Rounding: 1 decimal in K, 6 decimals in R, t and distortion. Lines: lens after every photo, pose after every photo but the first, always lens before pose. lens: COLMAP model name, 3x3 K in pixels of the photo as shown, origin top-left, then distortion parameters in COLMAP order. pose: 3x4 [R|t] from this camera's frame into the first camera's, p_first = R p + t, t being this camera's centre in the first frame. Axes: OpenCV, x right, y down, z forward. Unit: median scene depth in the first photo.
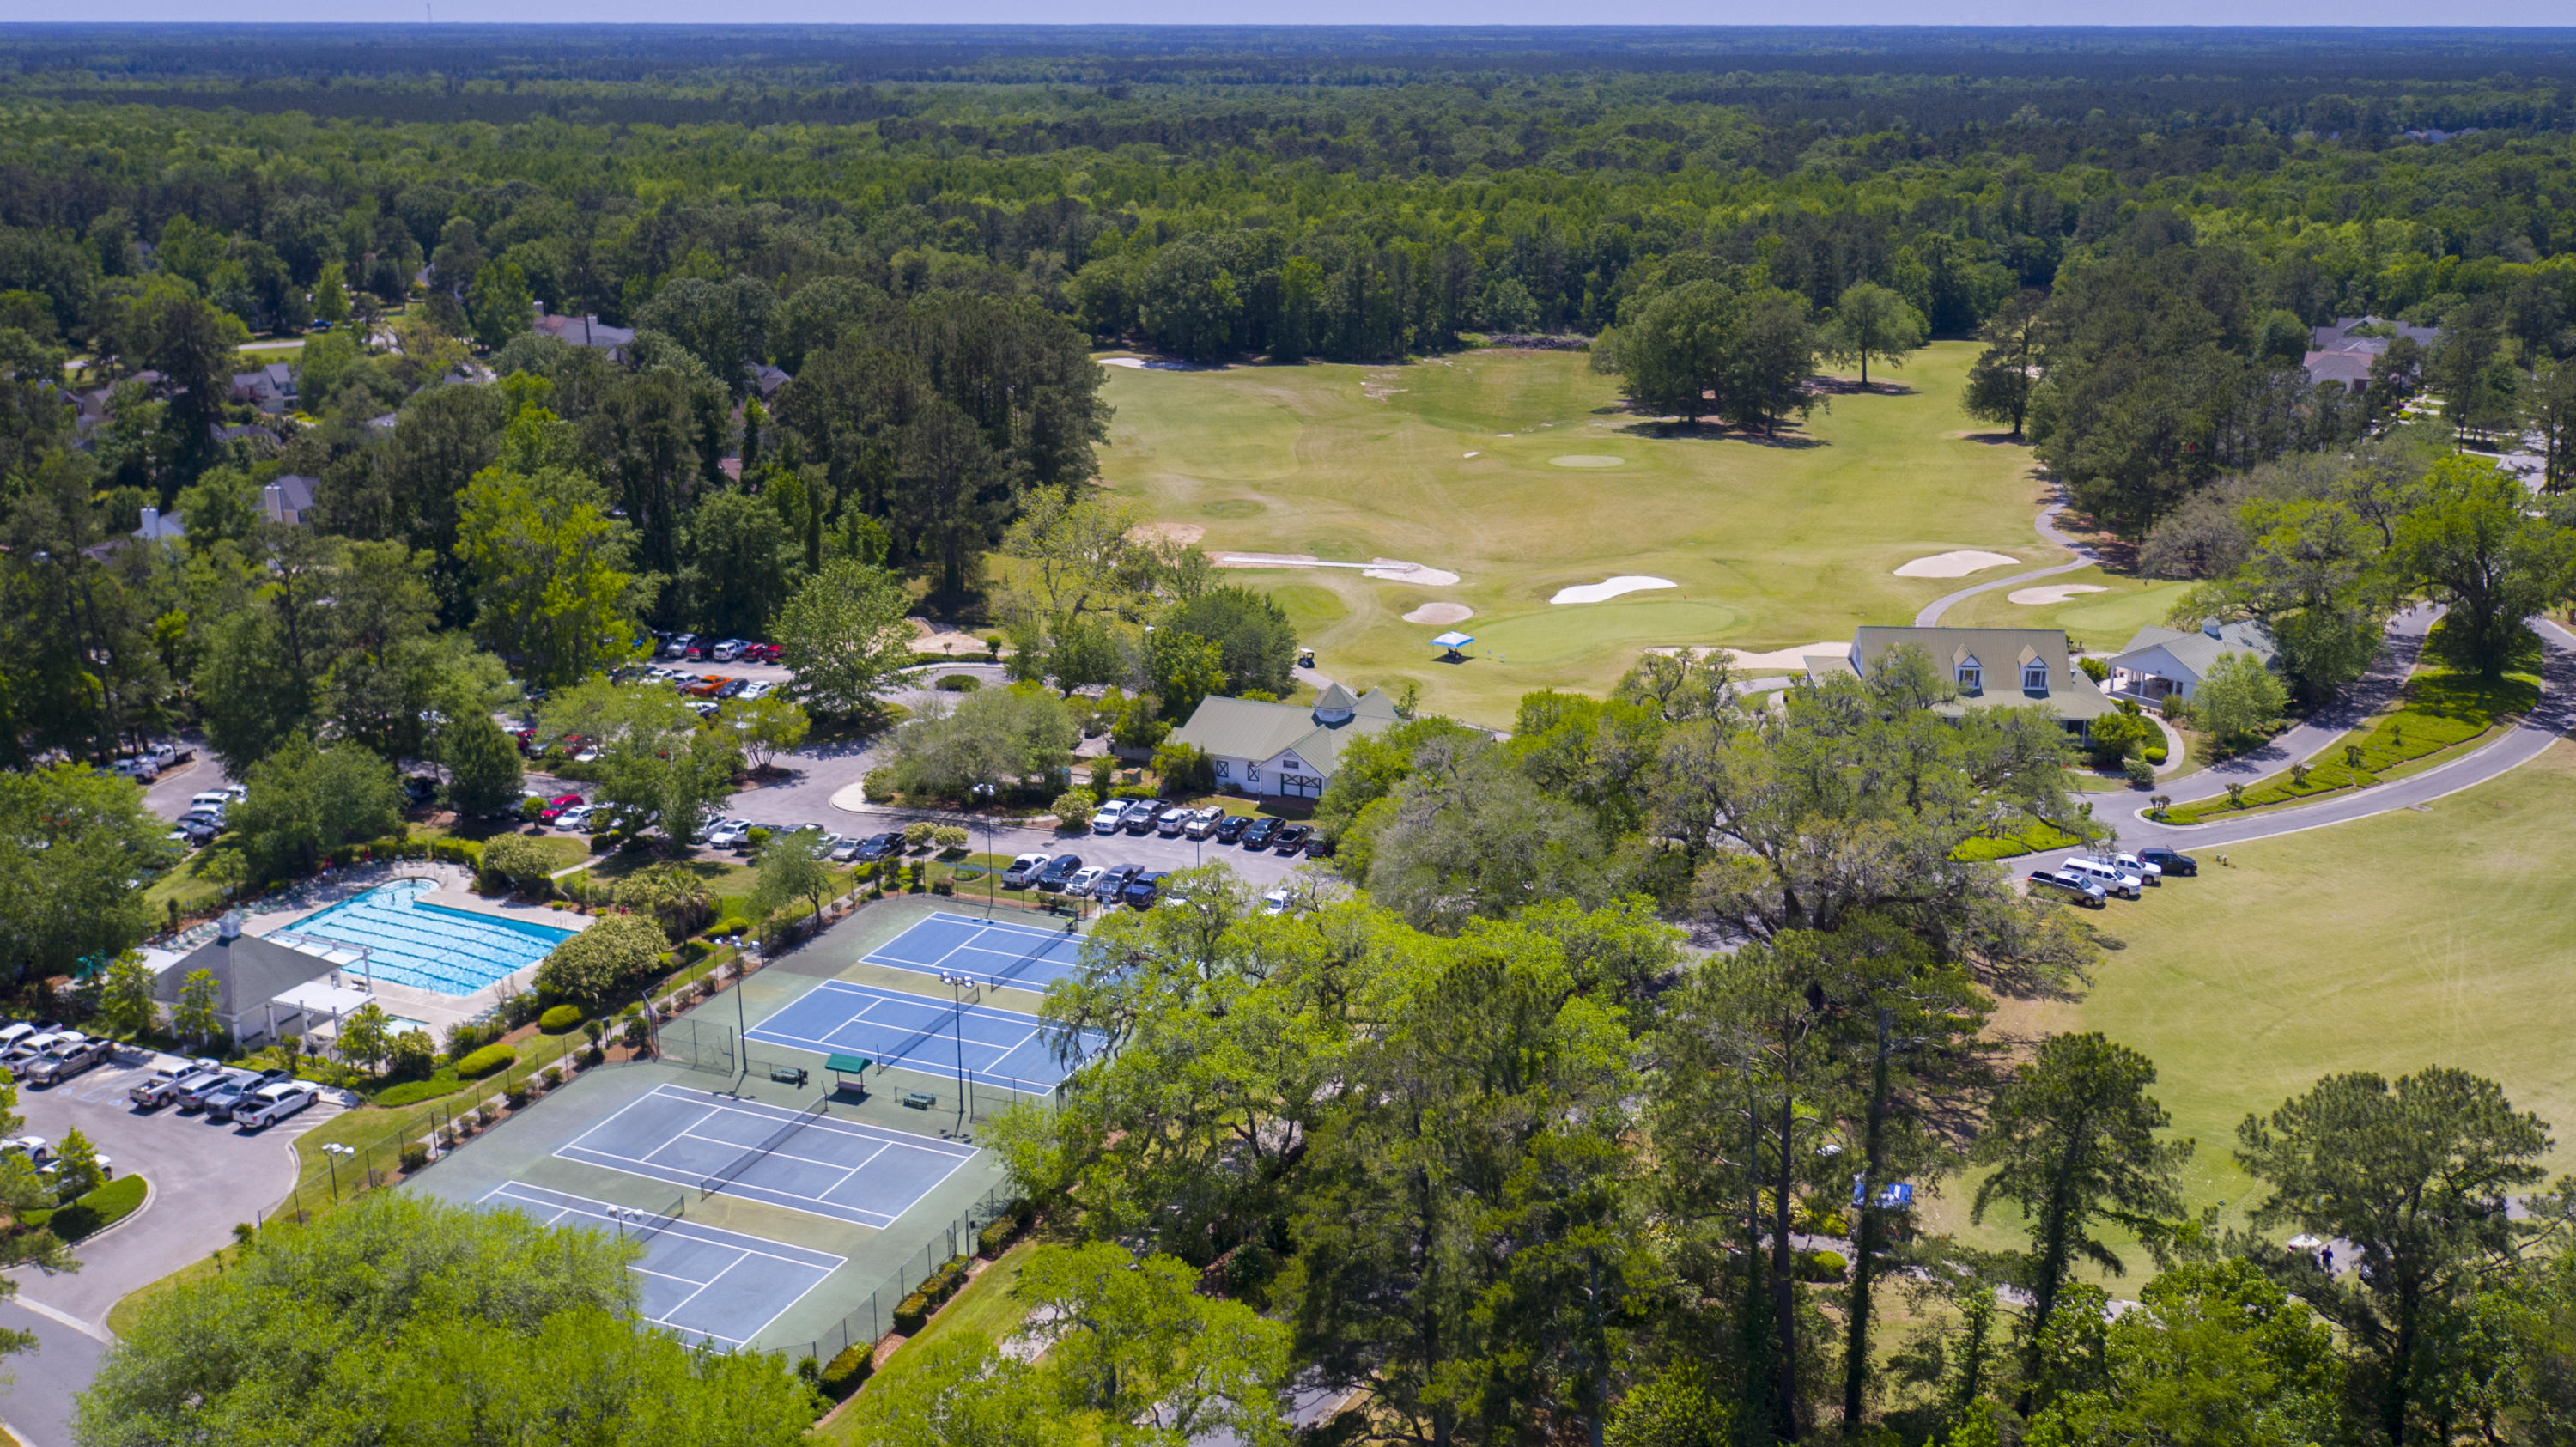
lens RADIAL K [[2264.5, 0, 1288.0], [0, 2264.5, 723.5], [0, 0, 1]] dist [0.007728, 0.009373]
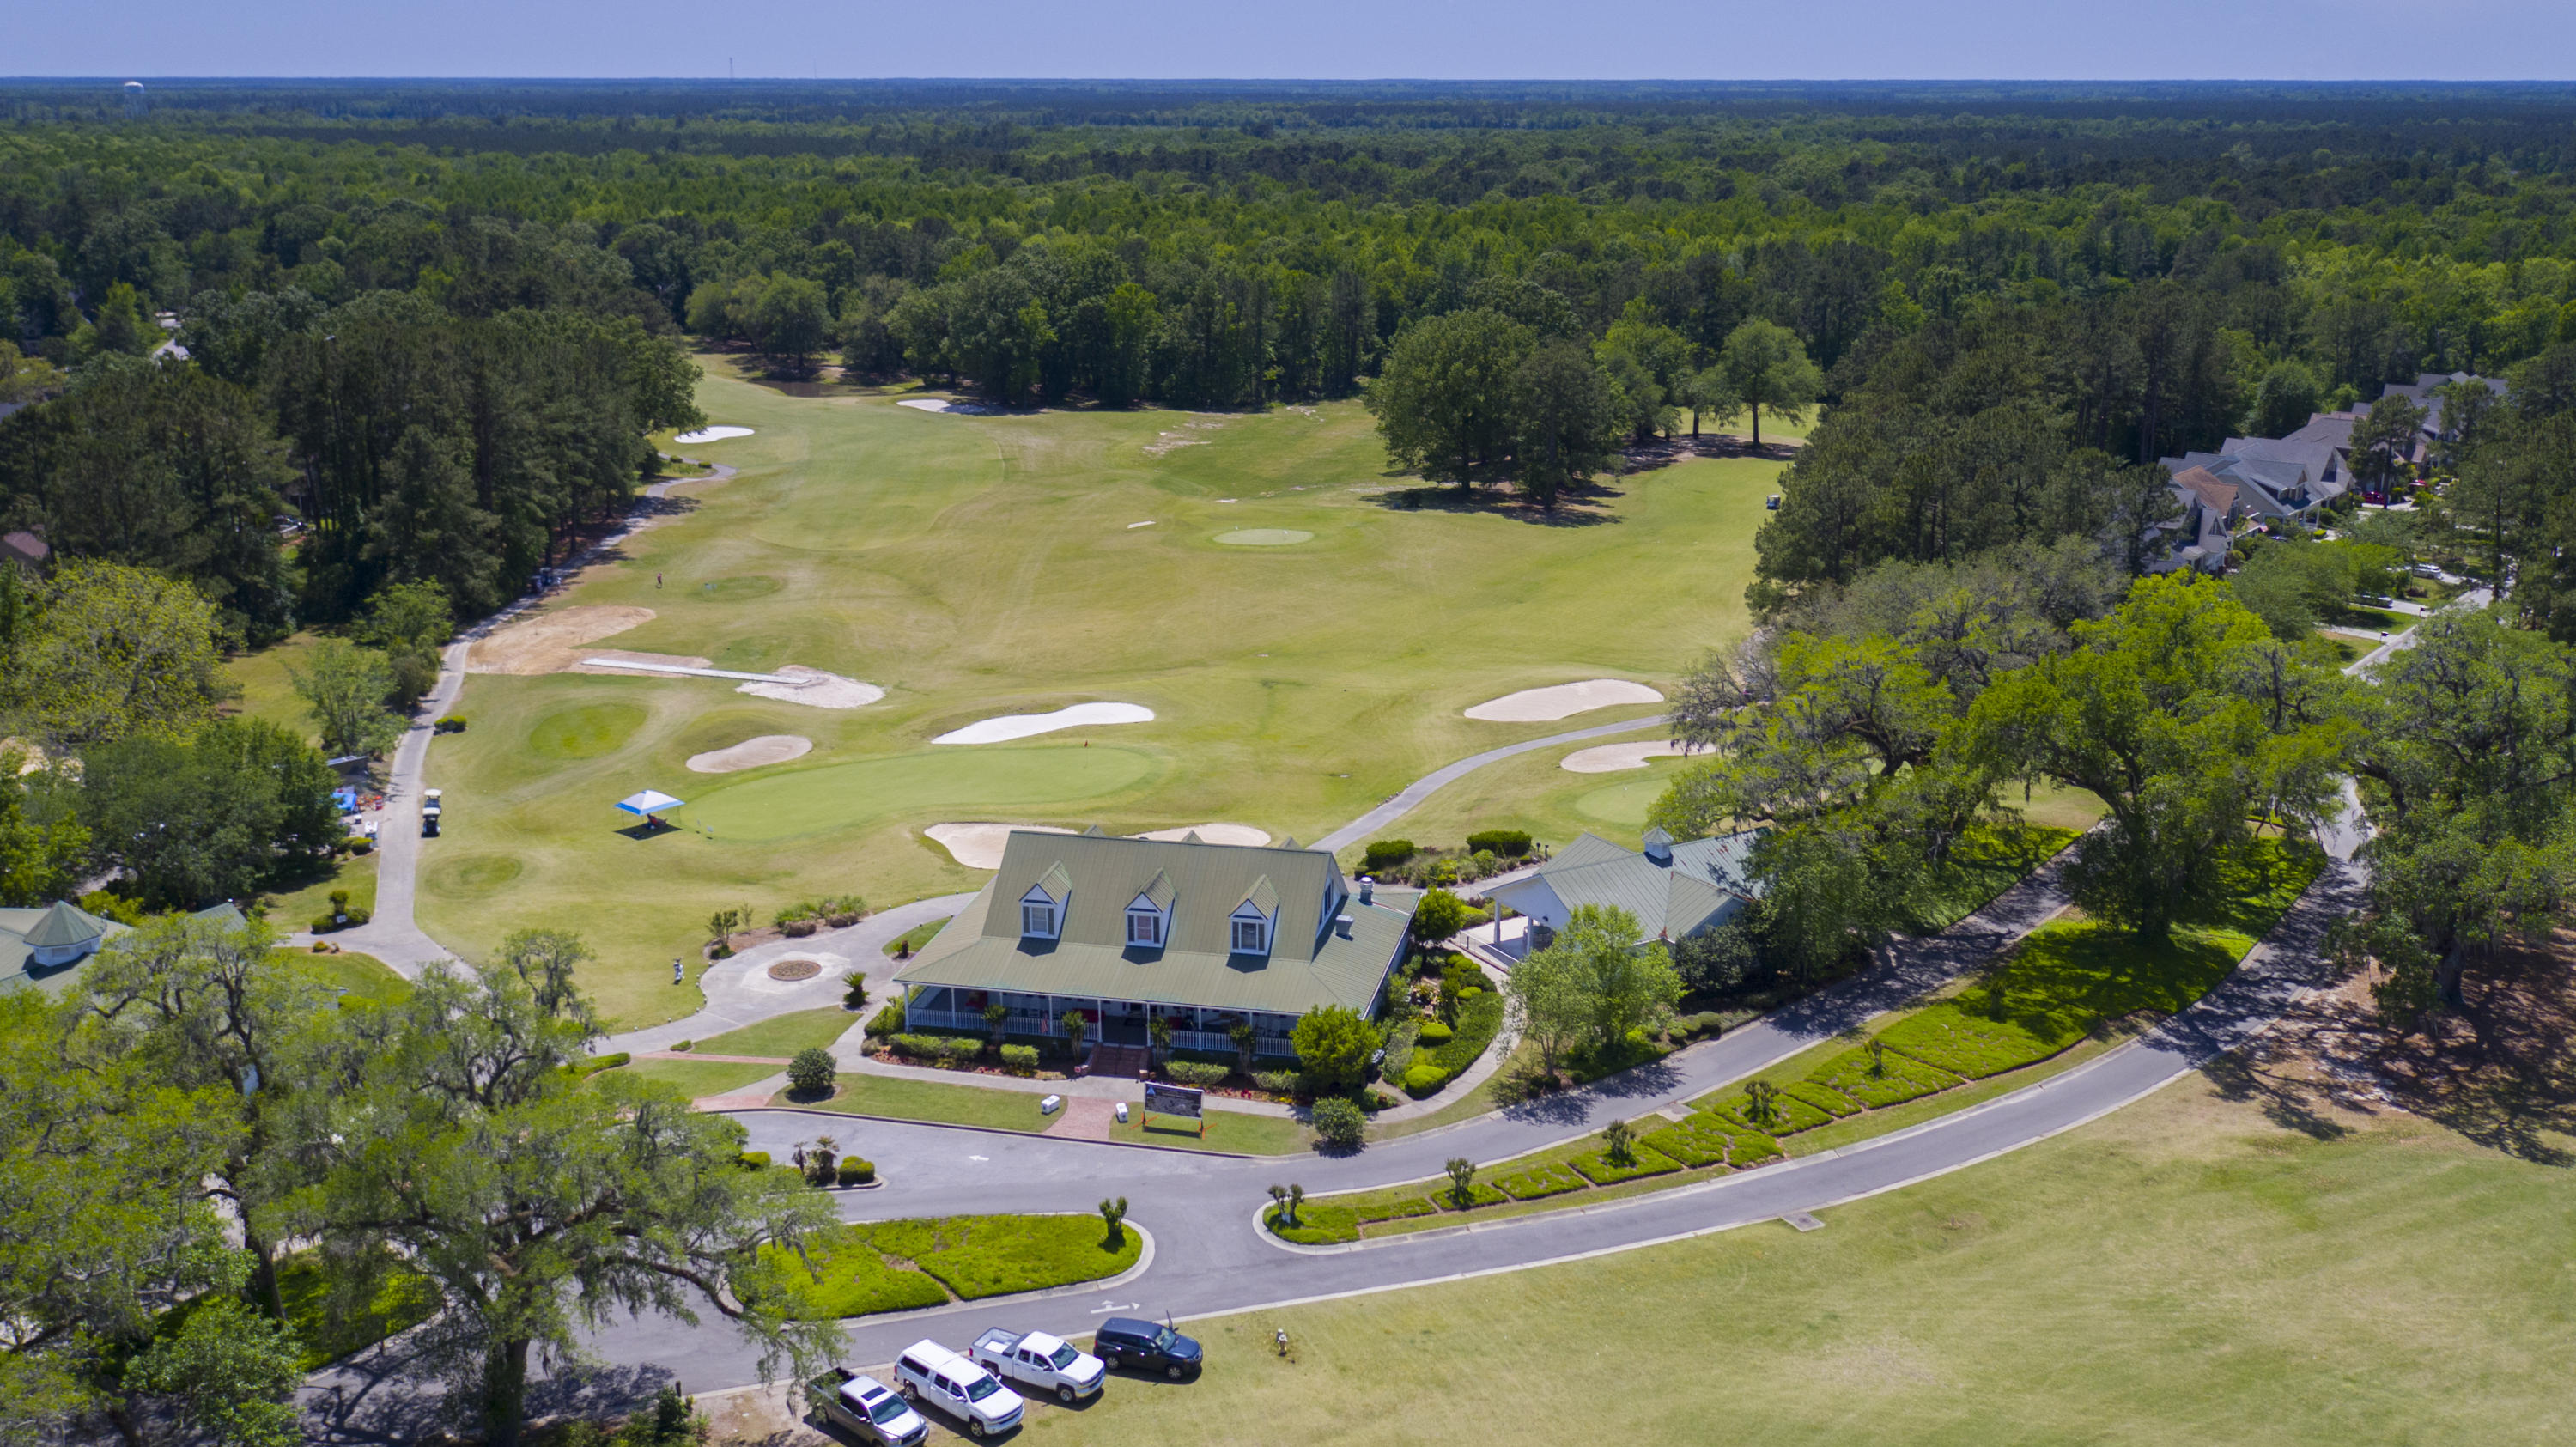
lens RADIAL K [[2264.5, 0, 1288.0], [0, 2264.5, 723.5], [0, 0, 1]] dist [0.007728, 0.009373]
pose [[0.992465, 0.033476, -0.117870, 0.220728], [-0.036080, 0.999148, -0.020035, -0.034735], [0.117099, 0.024137, 0.992827, 0.220160]]
